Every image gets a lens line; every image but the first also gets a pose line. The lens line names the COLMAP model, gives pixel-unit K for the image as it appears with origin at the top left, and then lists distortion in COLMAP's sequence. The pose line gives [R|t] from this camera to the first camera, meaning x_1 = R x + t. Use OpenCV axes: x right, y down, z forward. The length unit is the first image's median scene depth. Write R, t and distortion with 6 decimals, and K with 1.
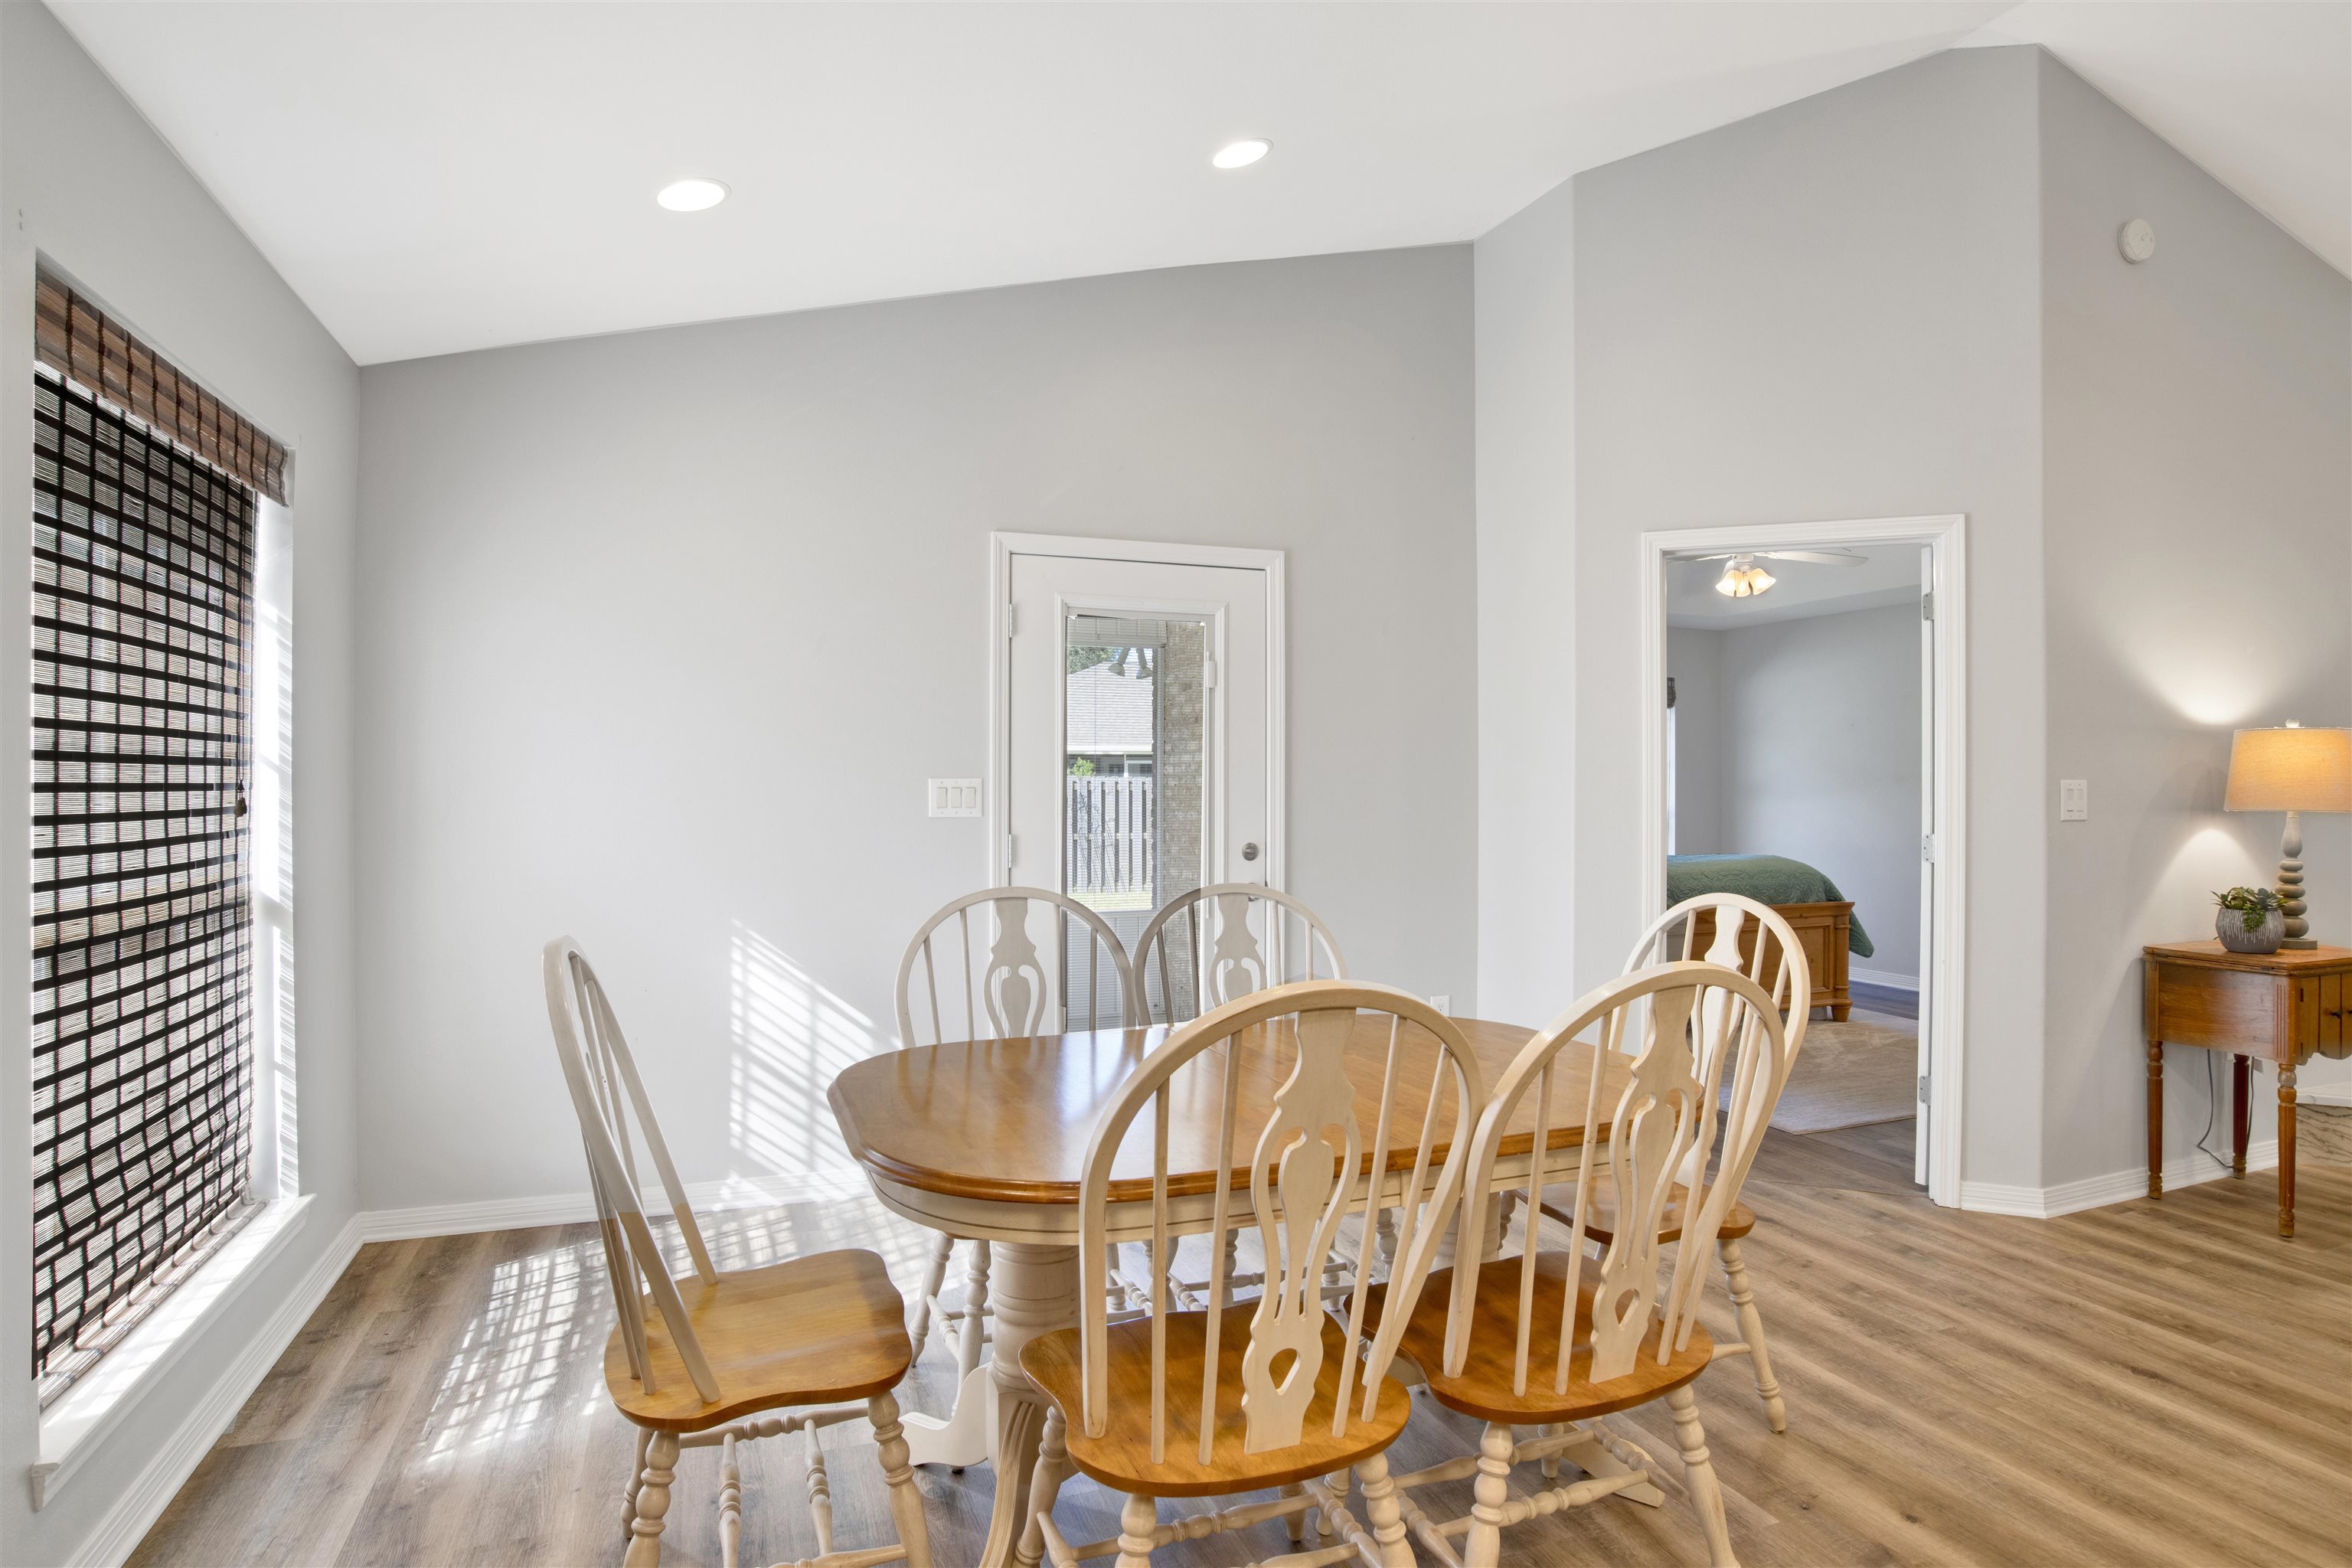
lens RADIAL K [[1237.3, 0, 1163.8], [0, 1237.3, 782.7], [0, 0, 1]] dist [-0.055724, 0.009107]
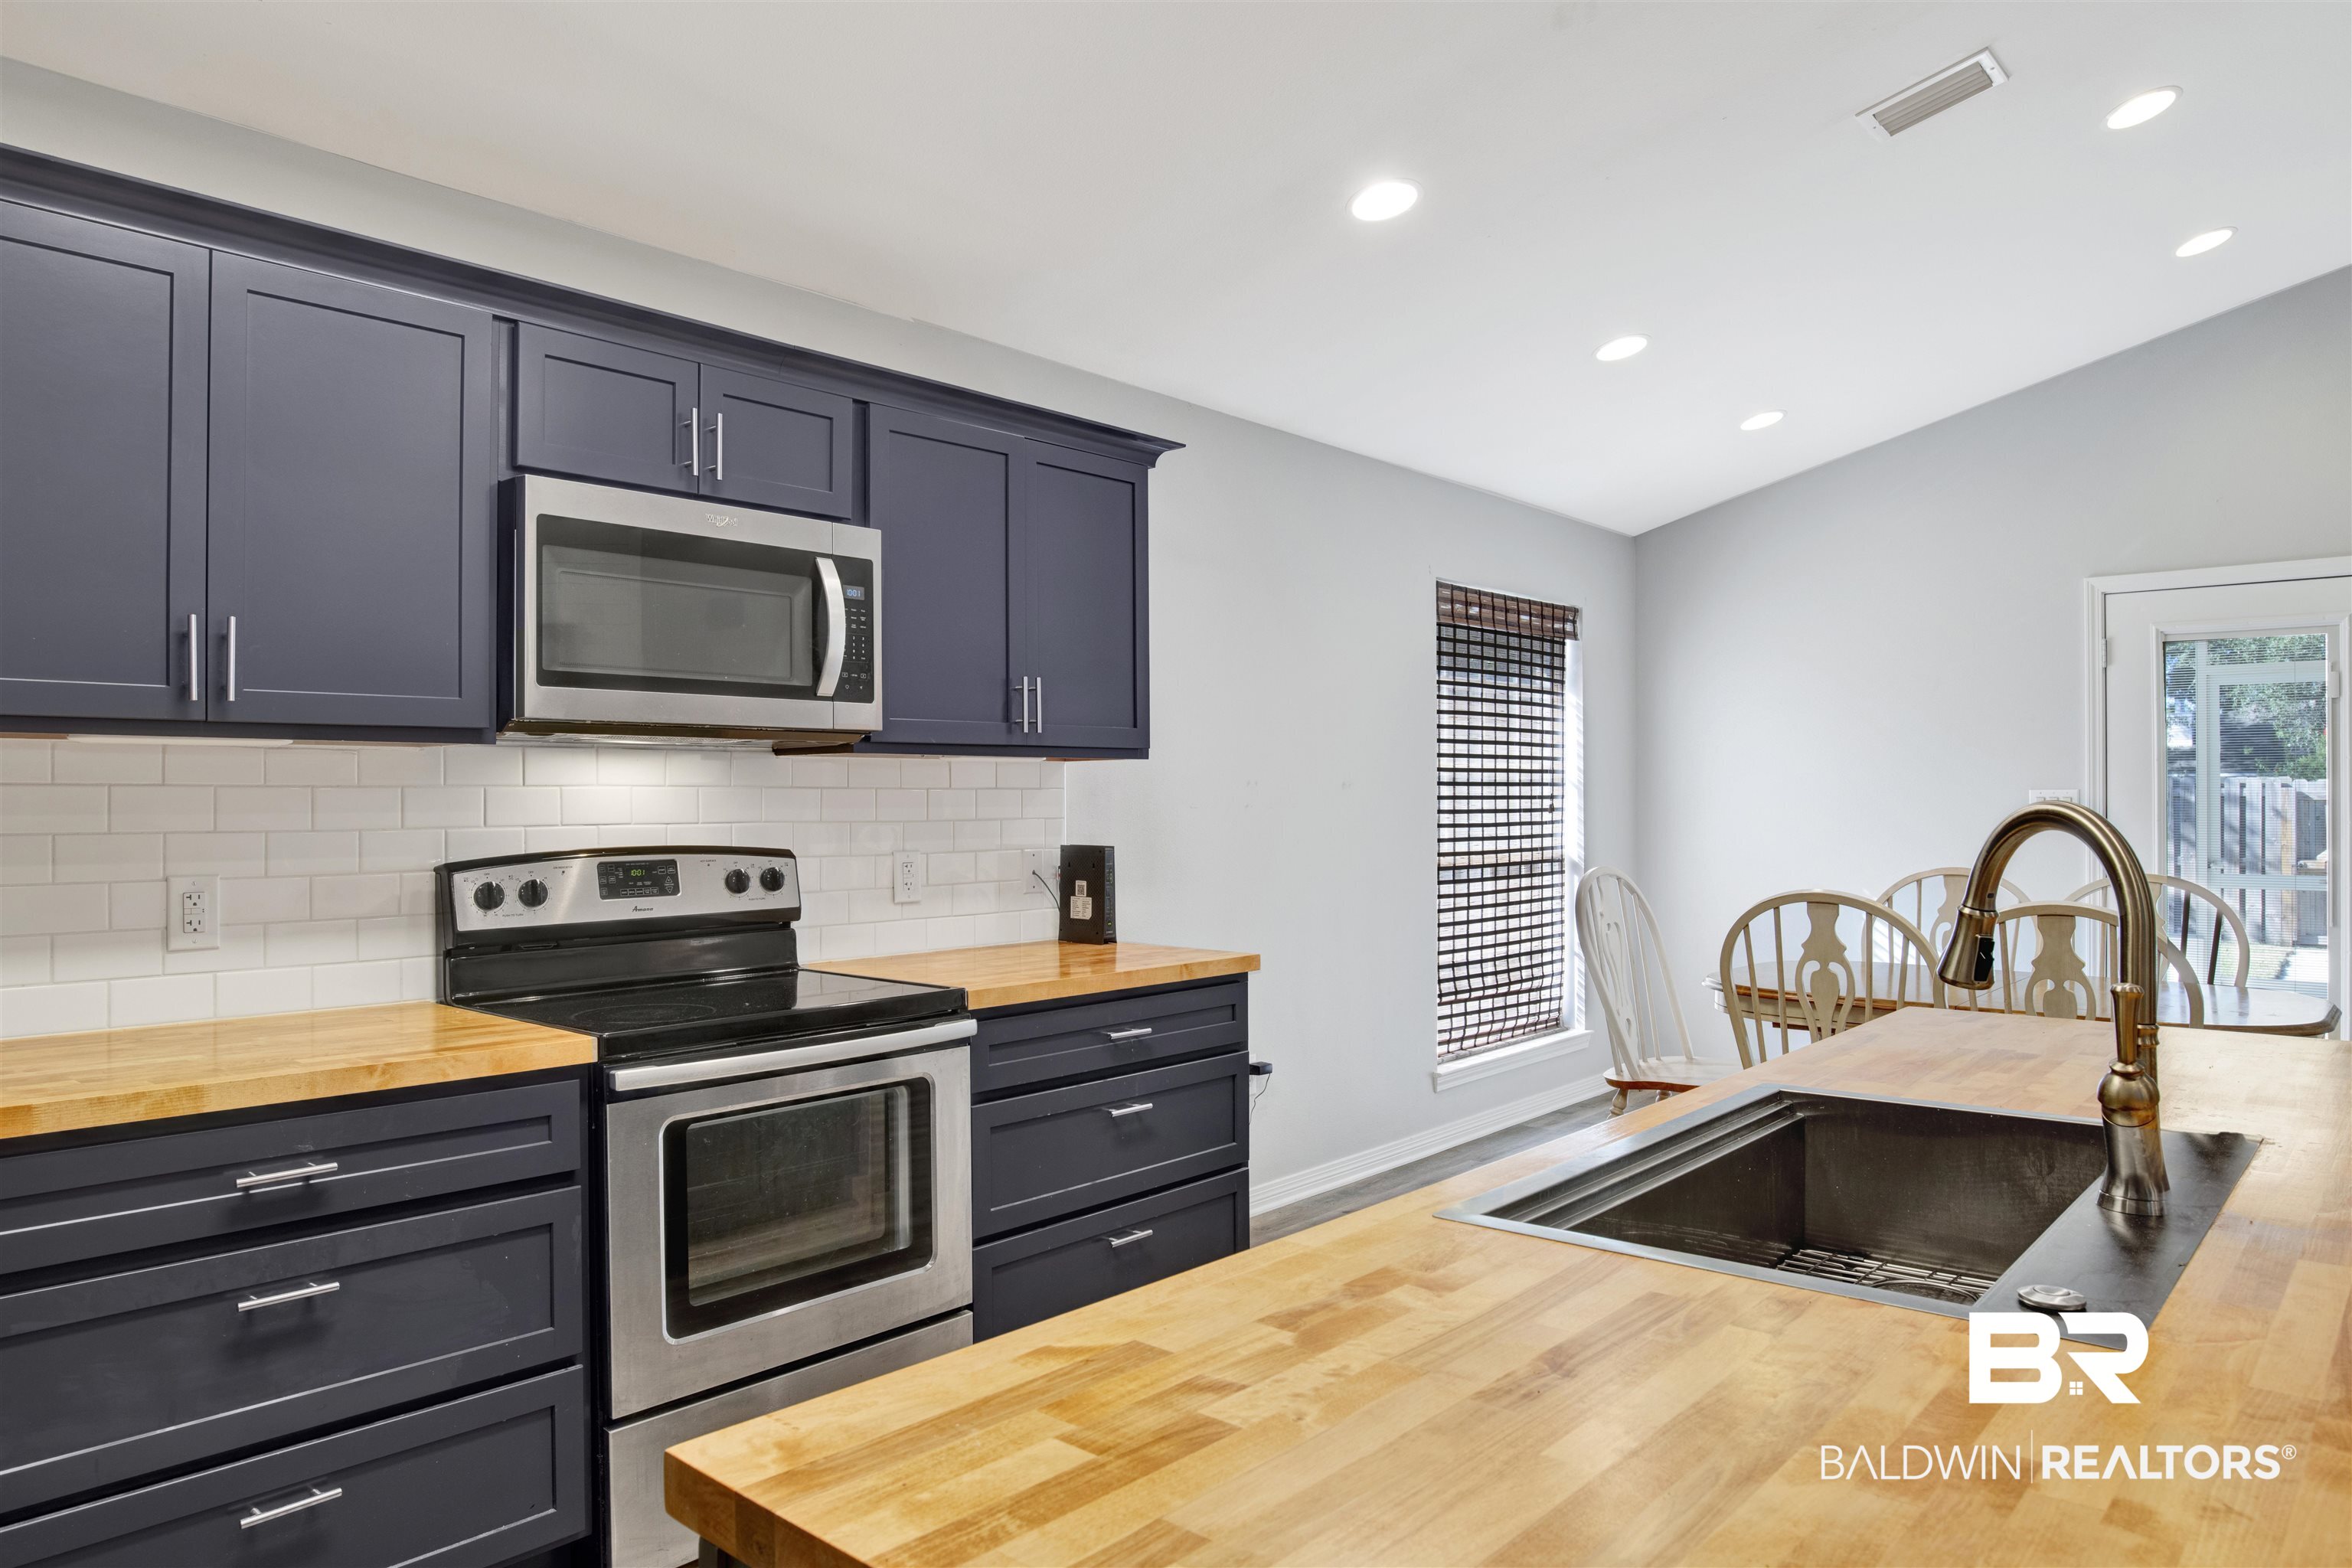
lens RADIAL K [[1503.1, 0, 1159.6], [0, 1503.1, 787.3], [0, 0, 1]] dist [-0.054008, 0.004718]
pose [[0.469734, -0.007316, -0.882777, 0.889291], [0.003598, 0.999973, -0.006373, 0.000431], [0.882800, -0.000182, 0.469748, -0.565110]]
